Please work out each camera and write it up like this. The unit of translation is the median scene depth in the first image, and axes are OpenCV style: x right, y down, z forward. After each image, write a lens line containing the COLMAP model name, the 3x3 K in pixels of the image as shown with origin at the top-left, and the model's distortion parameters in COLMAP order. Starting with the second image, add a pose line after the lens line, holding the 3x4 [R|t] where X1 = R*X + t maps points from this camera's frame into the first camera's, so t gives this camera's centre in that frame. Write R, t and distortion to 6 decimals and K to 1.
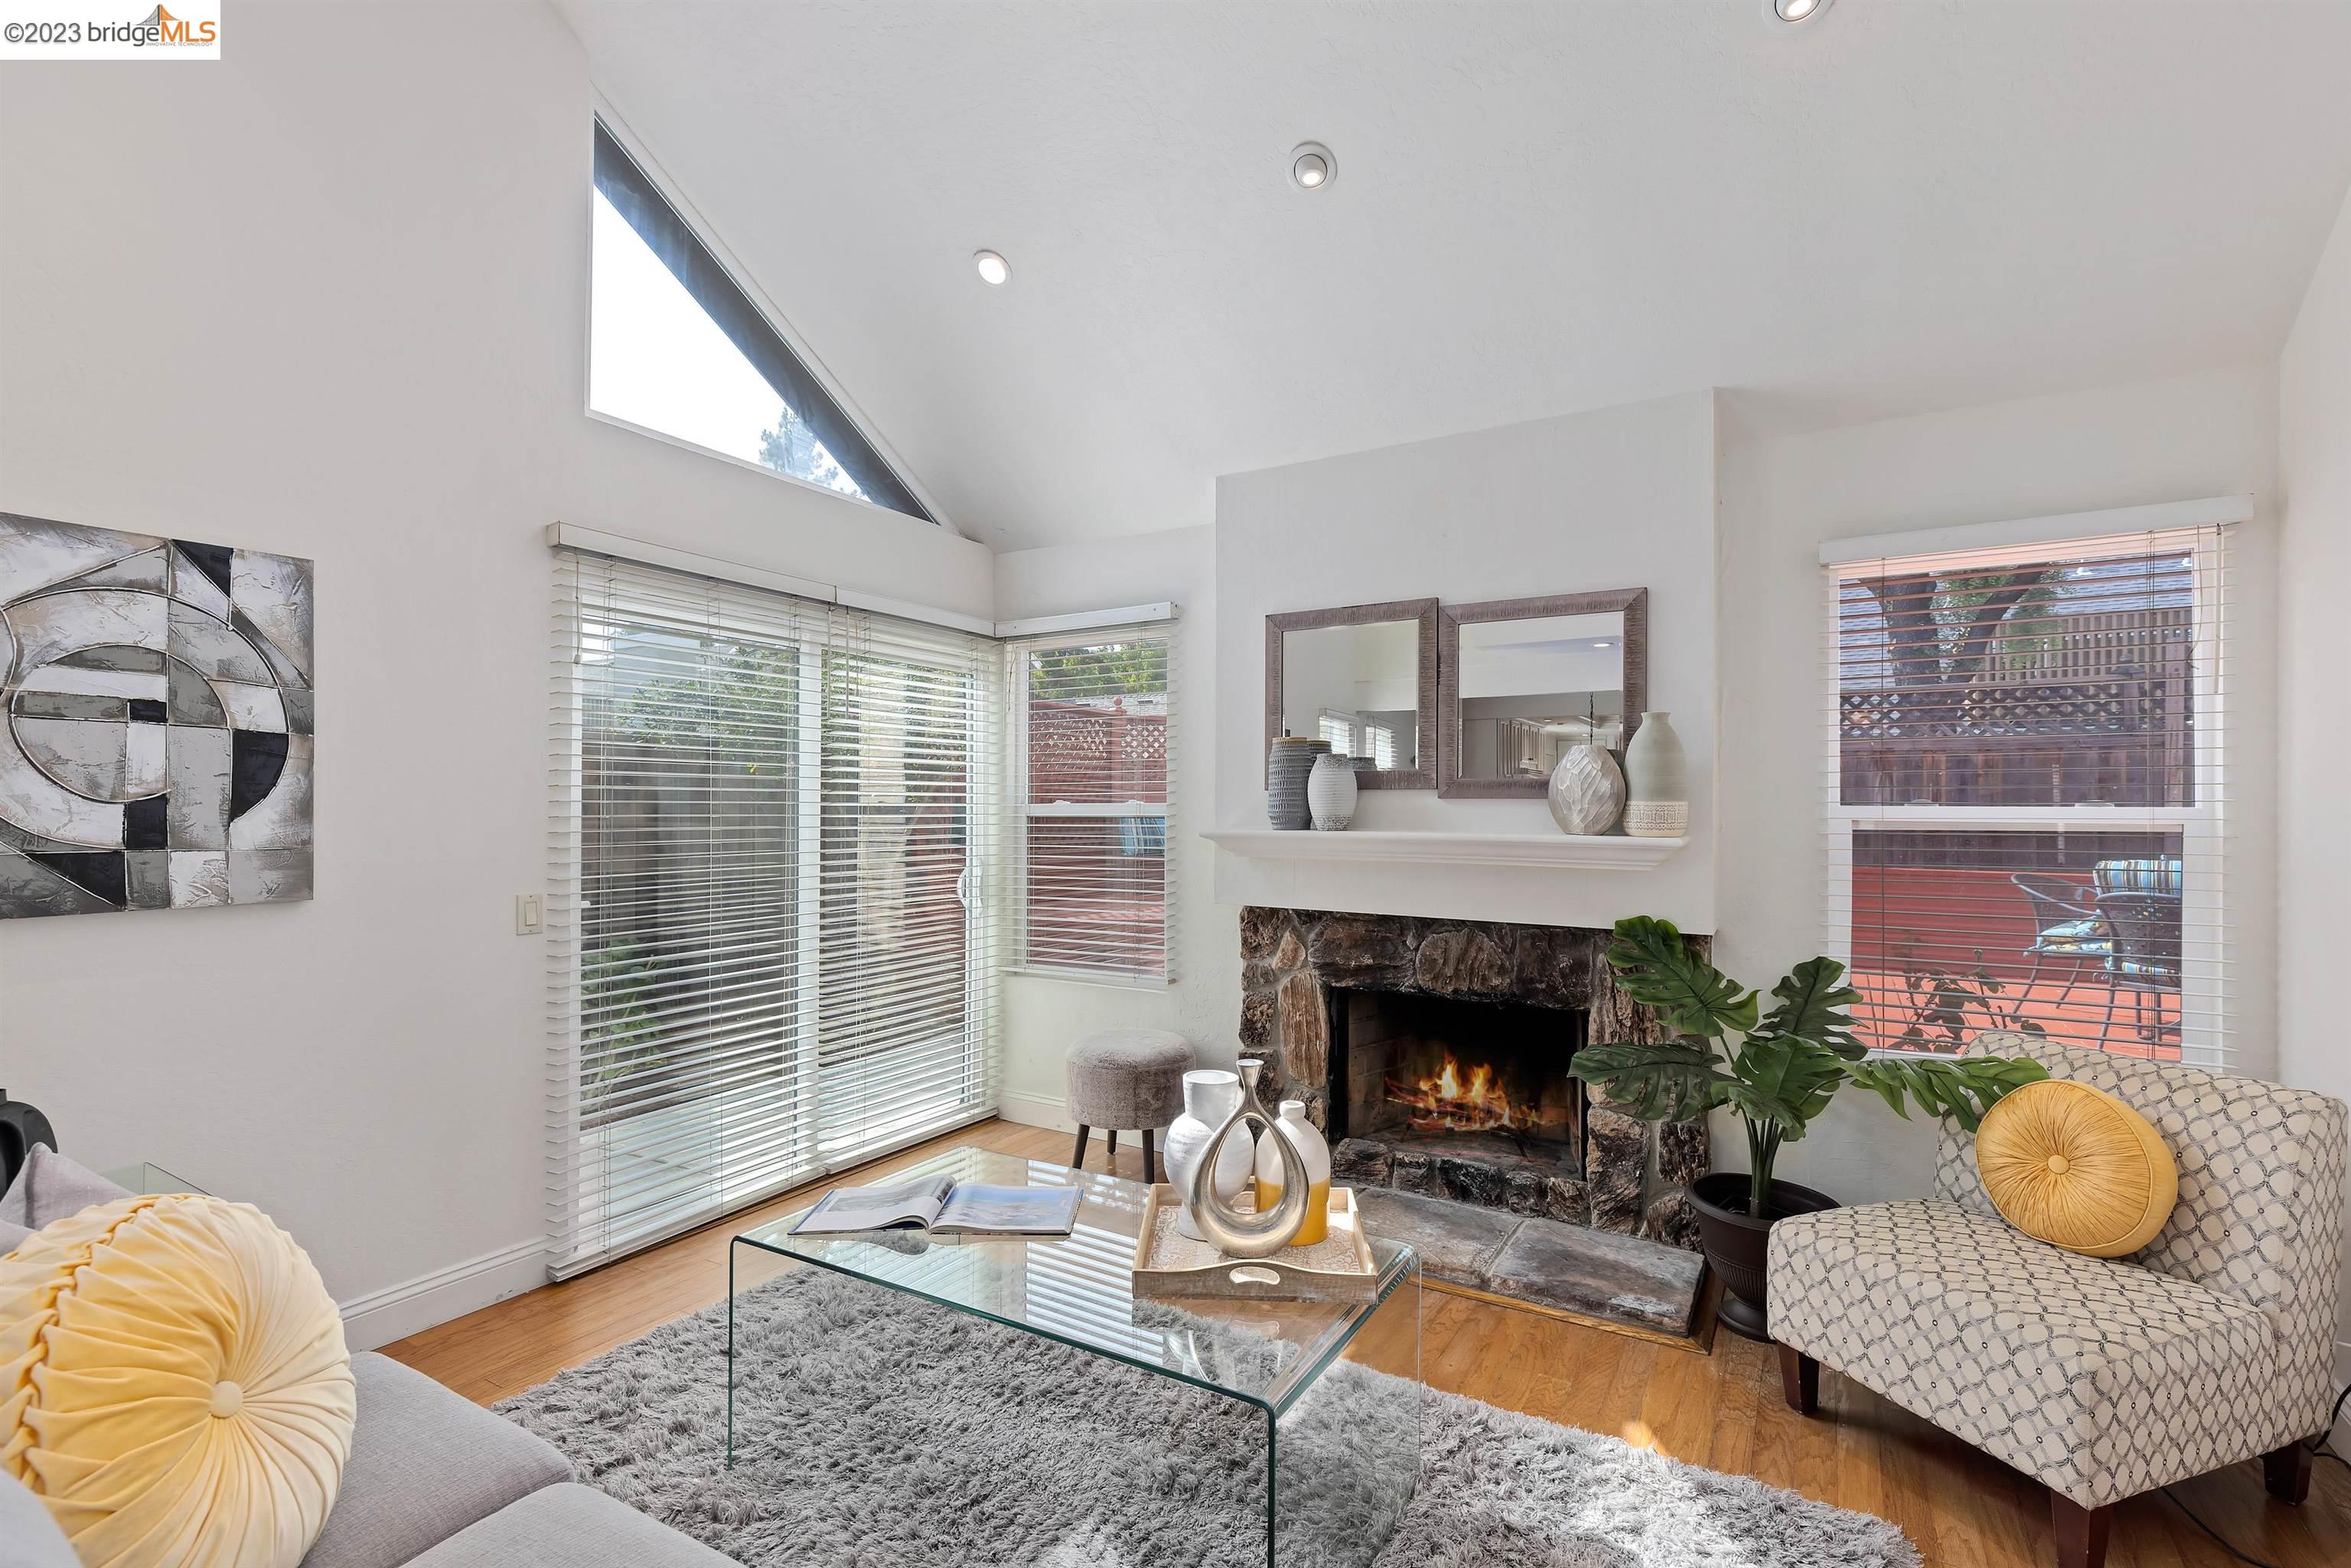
lens RADIAL K [[1067.9, 0, 1190.9], [0, 1067.9, 800.8], [0, 0, 1]] dist [0.001727, -0.001798]
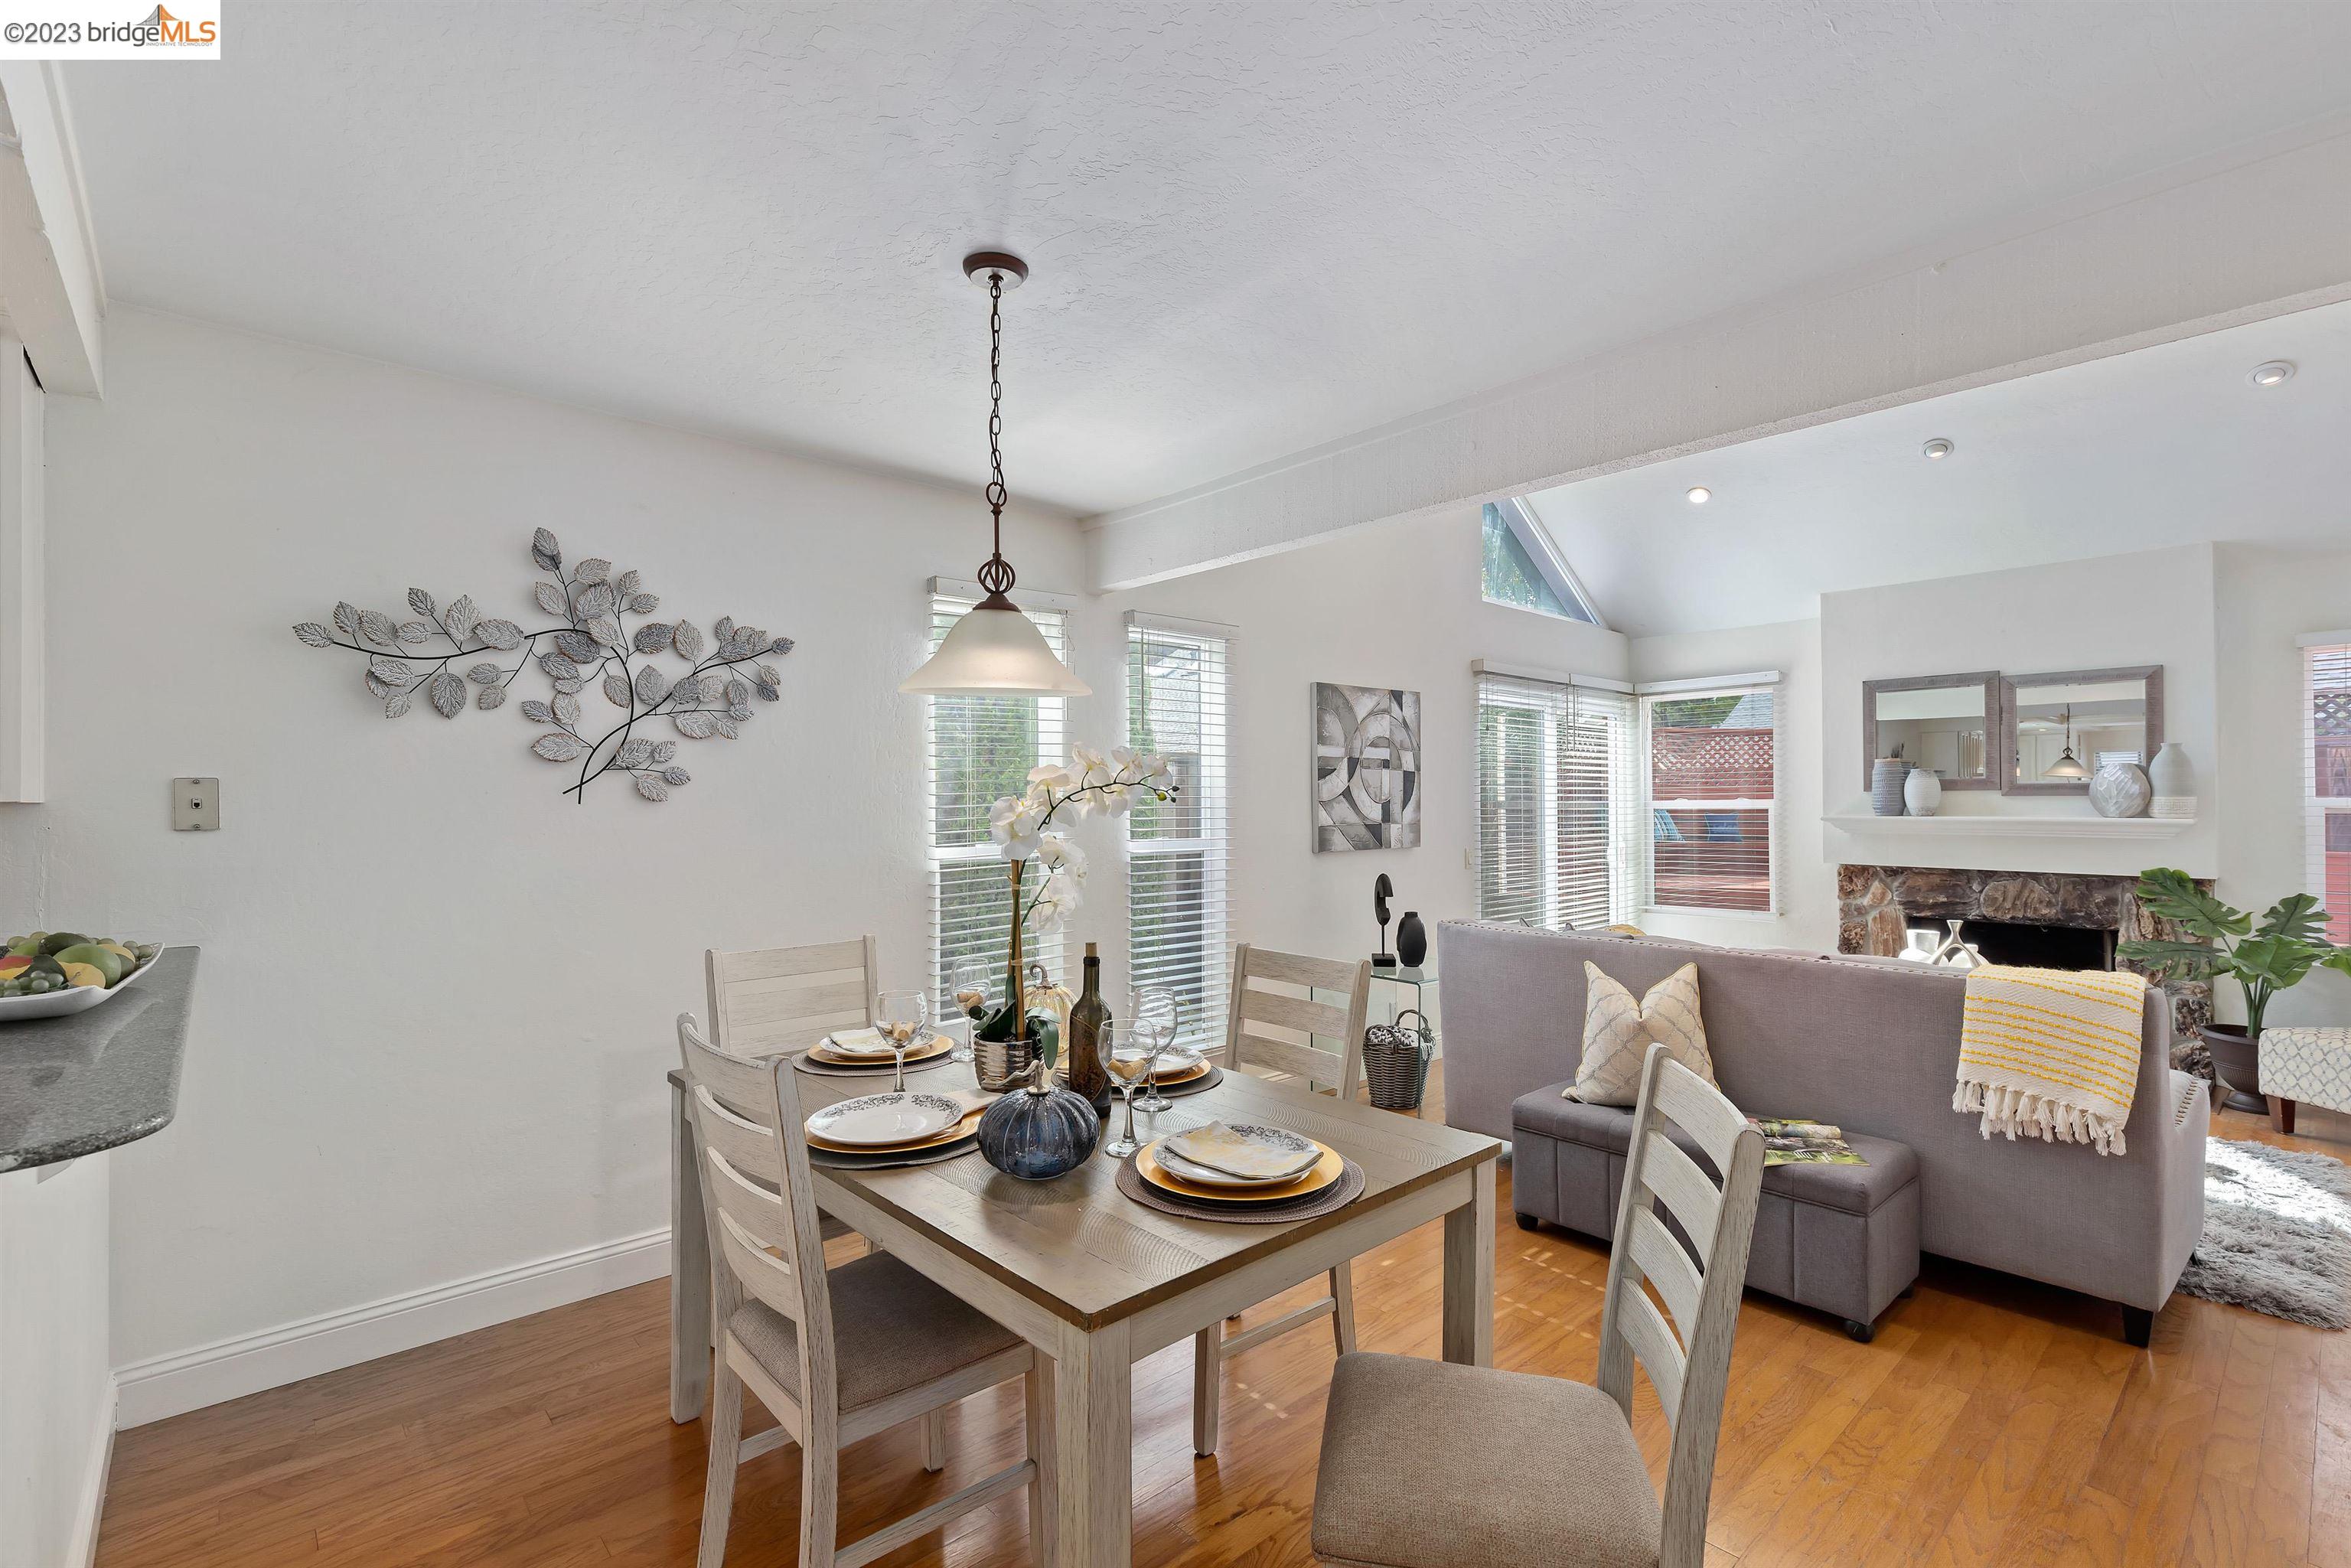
lens RADIAL K [[1067.9, 0, 1178.2], [0, 1067.9, 791.7], [0, 0, 1]] dist [0.001727, -0.001798]
pose [[0.954482, -0.009299, -0.298124, -0.526078], [0.007780, 0.999950, -0.006282, -0.008913], [0.298168, 0.003676, 0.954506, -1.008614]]
